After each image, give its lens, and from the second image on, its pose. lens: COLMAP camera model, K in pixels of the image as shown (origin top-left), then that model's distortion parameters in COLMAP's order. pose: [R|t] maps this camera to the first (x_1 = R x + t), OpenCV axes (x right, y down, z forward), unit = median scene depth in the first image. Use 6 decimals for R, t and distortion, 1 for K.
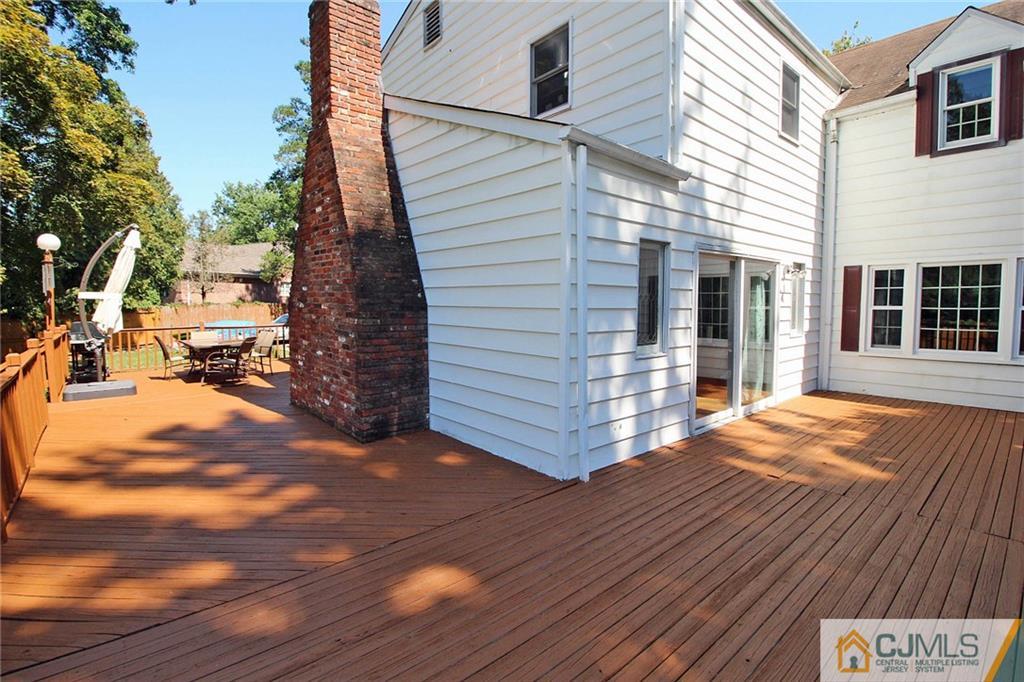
lens RADIAL K [[484.6, 0, 508.0], [0, 484.6, 339.6], [0, 0, 1]] dist [-0.019474, -0.002761]
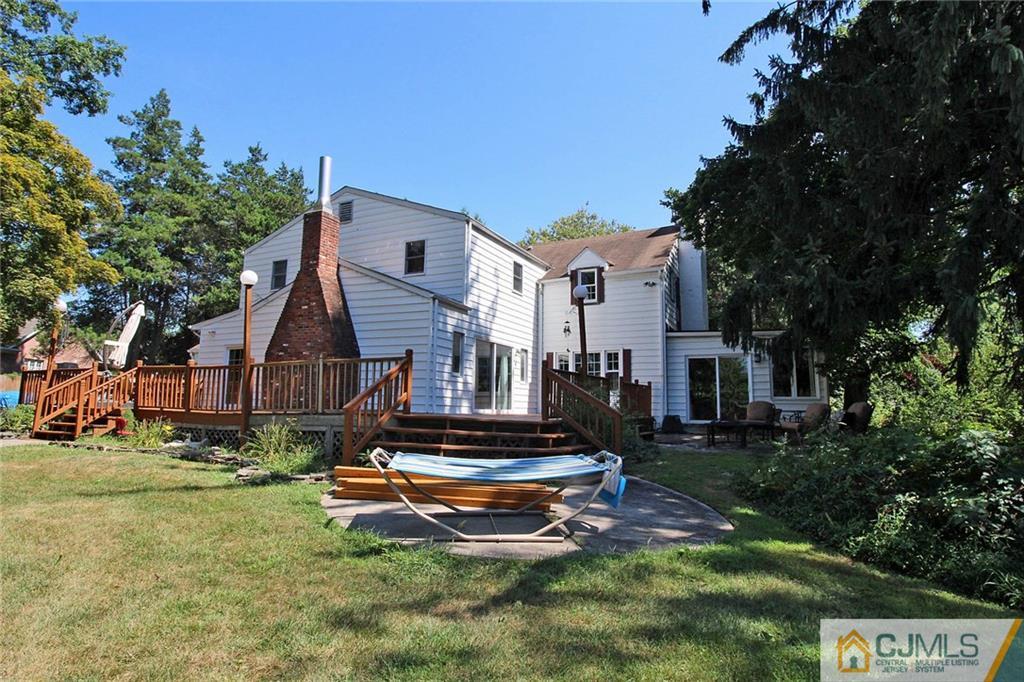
lens RADIAL K [[557.9, 0, 506.7], [0, 557.9, 345.7], [0, 0, 1]] dist [0.000000, -0.000132]
pose [[0.926402, 0.062552, 0.371305, -0.458806], [0.009127, 0.982084, -0.188220, 0.348928], [-0.376426, 0.177756, 0.909234, -1.462911]]
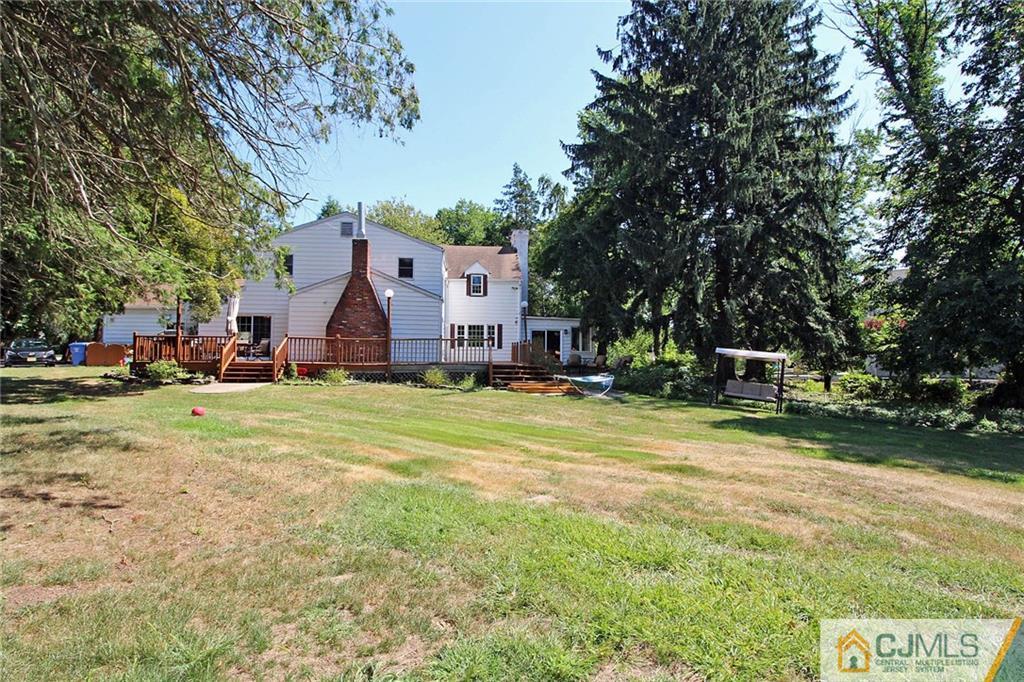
lens RADIAL K [[557.9, 0, 514.7], [0, 557.9, 343.1], [0, 0, 1]] dist [0.000000, -0.000132]
pose [[0.584563, 0.028628, 0.810843, -2.877654], [0.048907, 0.996317, -0.070435, 0.367773], [-0.809873, 0.080829, 0.581010, -2.130759]]
